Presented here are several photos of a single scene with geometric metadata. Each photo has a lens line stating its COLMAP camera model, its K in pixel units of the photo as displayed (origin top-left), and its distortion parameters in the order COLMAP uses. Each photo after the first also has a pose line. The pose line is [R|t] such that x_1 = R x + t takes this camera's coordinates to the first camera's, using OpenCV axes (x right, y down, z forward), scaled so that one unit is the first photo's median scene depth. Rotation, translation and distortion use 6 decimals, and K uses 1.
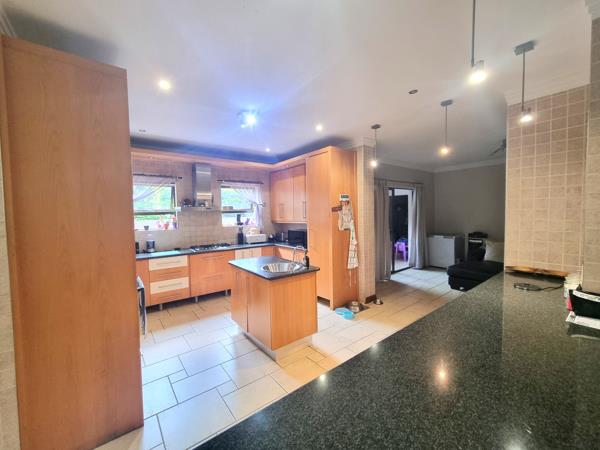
lens RADIAL K [[245.0, 0, 301.3], [0, 245.0, 222.7], [0, 0, 1]] dist [-0.004585, -0.000607]
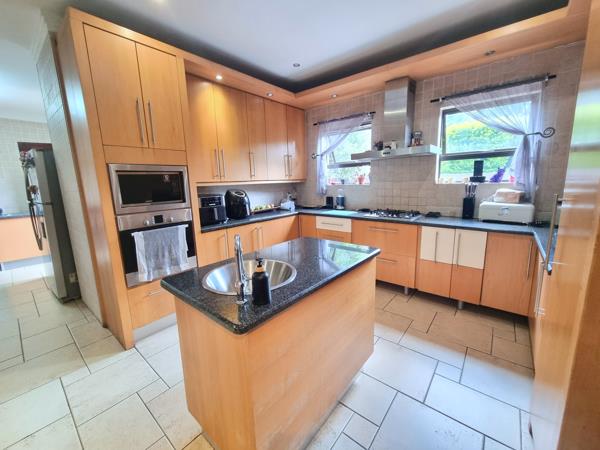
lens RADIAL K [[245.0, 0, 301.3], [0, 245.0, 222.7], [0, 0, 1]] dist [-0.004585, -0.000607]
pose [[0.215133, 0.179767, -0.959897, 0.184766], [-0.021693, 0.983549, 0.179334, 0.009831], [0.976344, -0.017758, 0.215494, 0.555032]]
